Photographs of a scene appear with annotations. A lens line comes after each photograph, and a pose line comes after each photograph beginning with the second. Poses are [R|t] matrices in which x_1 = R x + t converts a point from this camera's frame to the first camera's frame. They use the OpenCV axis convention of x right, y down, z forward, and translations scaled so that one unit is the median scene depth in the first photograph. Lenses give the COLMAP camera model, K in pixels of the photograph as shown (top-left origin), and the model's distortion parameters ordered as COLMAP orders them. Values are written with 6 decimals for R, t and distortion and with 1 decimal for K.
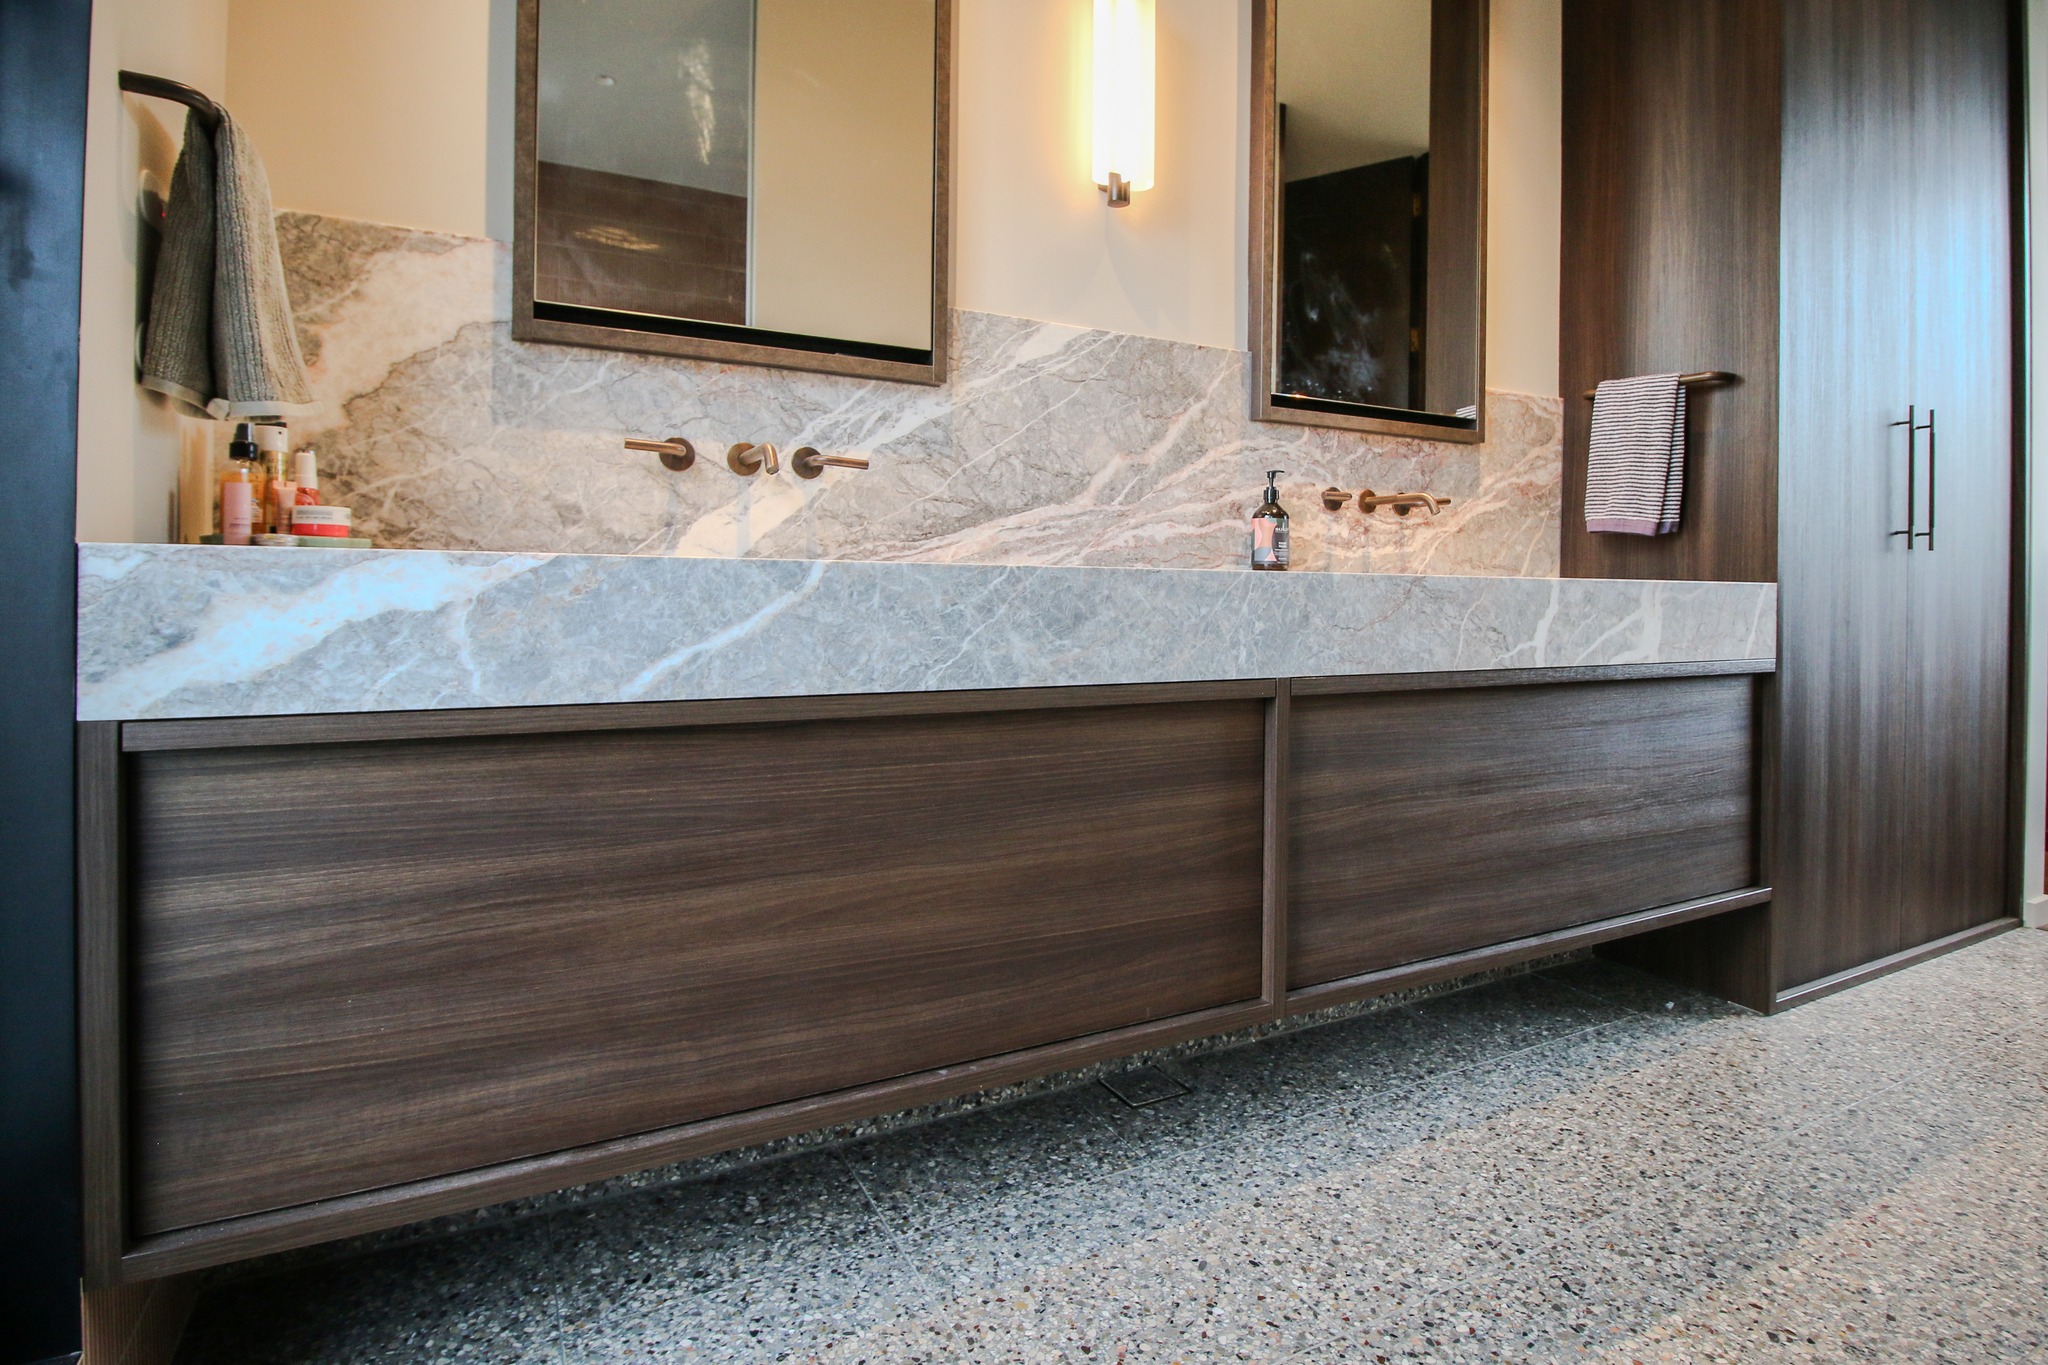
lens RADIAL K [[1004.6, 0, 1024.7], [0, 1004.6, 625.5], [0, 0, 1]] dist [-0.000392, -0.014176]
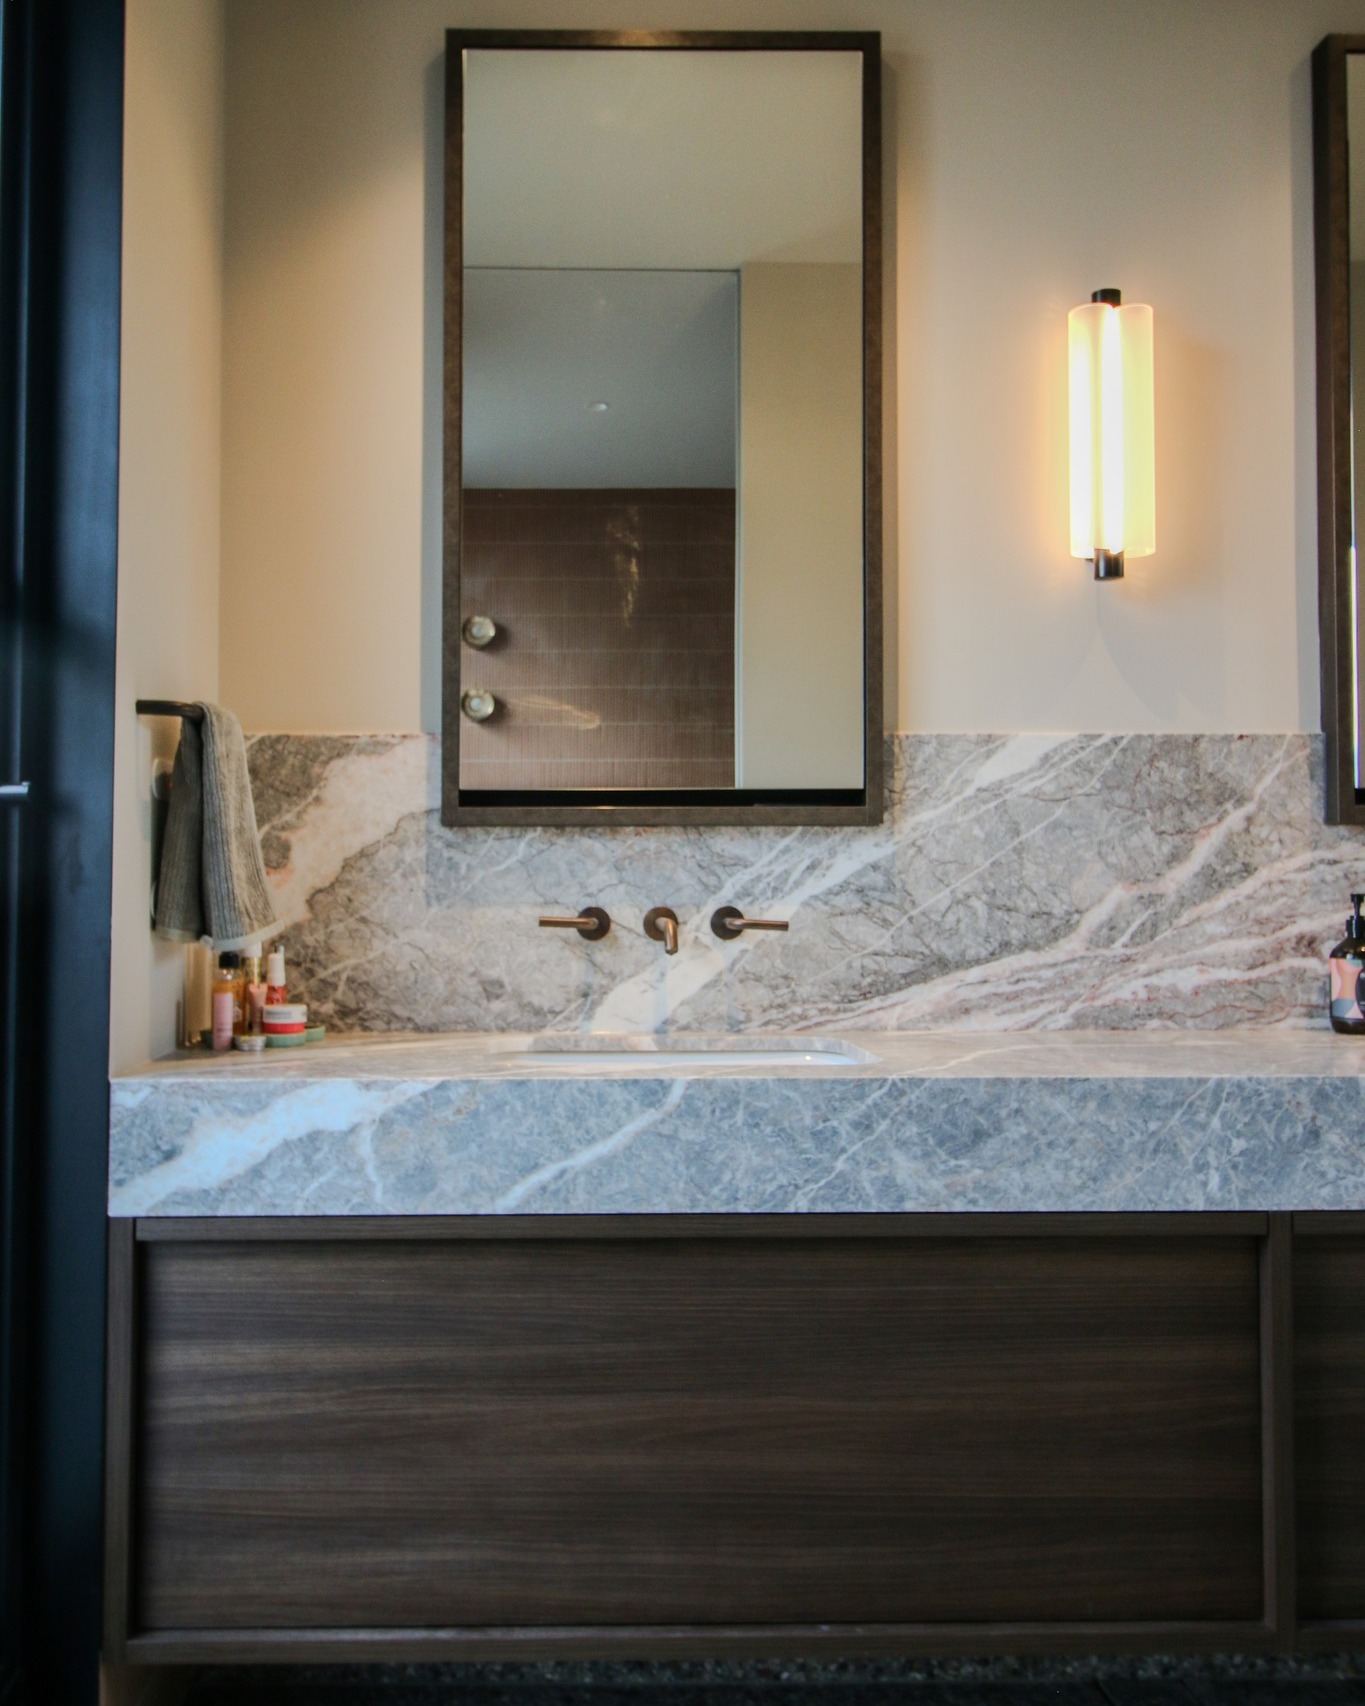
lens RADIAL K [[1663.6, 0, 683.3], [0, 1663.6, 757.4], [0, 0, 1]] dist [0.017571, -0.026322]
pose [[0.892378, -0.016687, -0.450980, 0.493231], [0.001415, 0.999415, -0.034179, -0.292670], [0.451286, 0.029862, 0.891880, -0.435122]]
